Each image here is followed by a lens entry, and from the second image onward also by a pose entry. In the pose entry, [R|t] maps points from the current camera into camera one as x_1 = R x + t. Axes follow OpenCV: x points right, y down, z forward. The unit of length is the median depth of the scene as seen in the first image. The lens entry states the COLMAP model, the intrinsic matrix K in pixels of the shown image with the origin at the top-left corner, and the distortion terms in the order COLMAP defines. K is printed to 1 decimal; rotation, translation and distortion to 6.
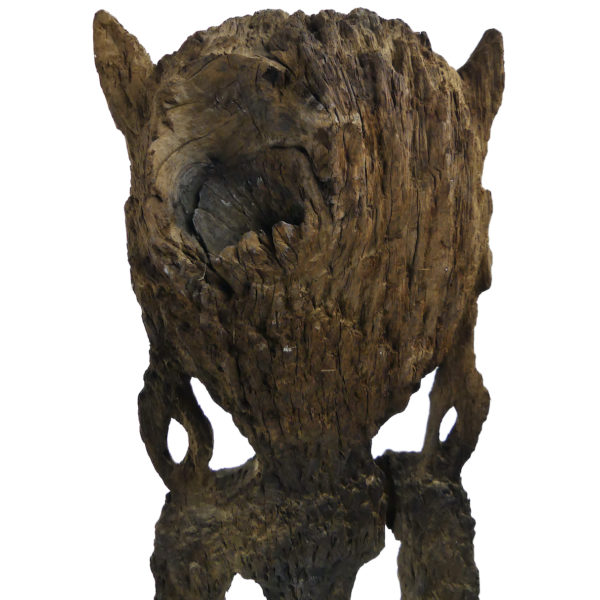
lens RADIAL K [[543.0, 0, 303.7], [0, 543.0, 295.1], [0, 0, 1]] dist [-0.014363, 0.017812]
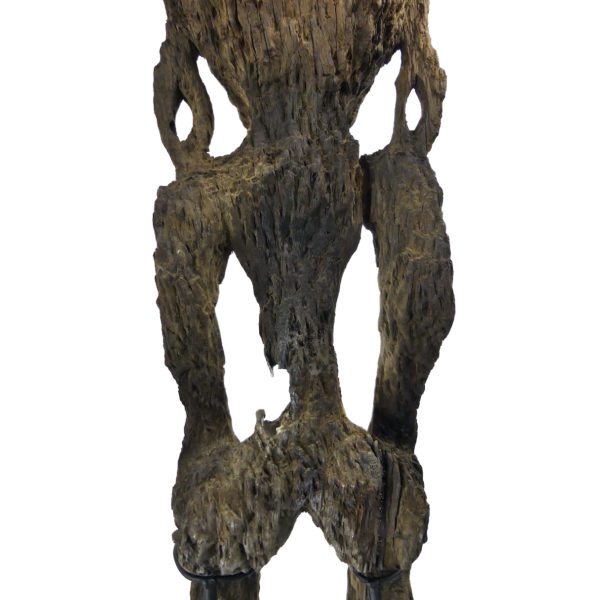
lens RADIAL K [[468.7, 0, 298.3], [0, 468.7, 305.1], [0, 0, 1]] dist [-0.023296, -0.001210]
pose [[0.998427, 0.002443, -0.056012, 0.085949], [-0.014803, 0.975084, -0.221342, 0.992414], [0.054076, 0.221823, 0.973586, 0.114783]]
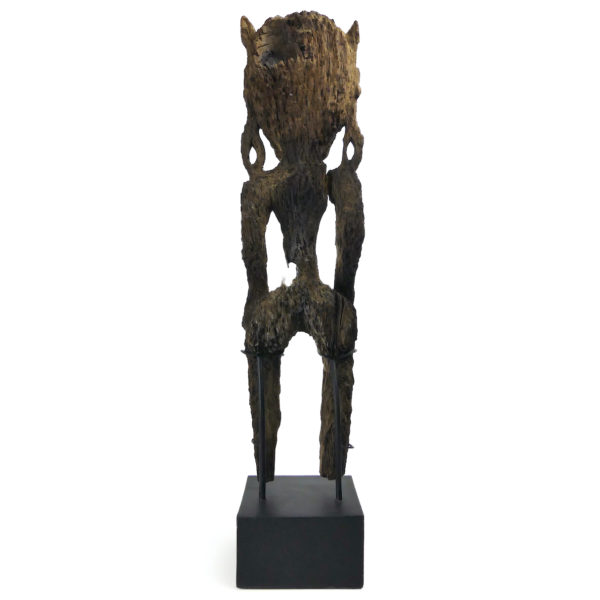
lens RADIAL K [[543.0, 0, 285.5], [0, 543.0, 310.6], [0, 0, 1]] dist [-0.014363, 0.017812]
pose [[0.995718, 0.011093, -0.091771, 0.227276], [-0.037071, 0.957363, -0.286498, 2.059294], [0.084680, 0.288673, 0.953676, -1.613416]]
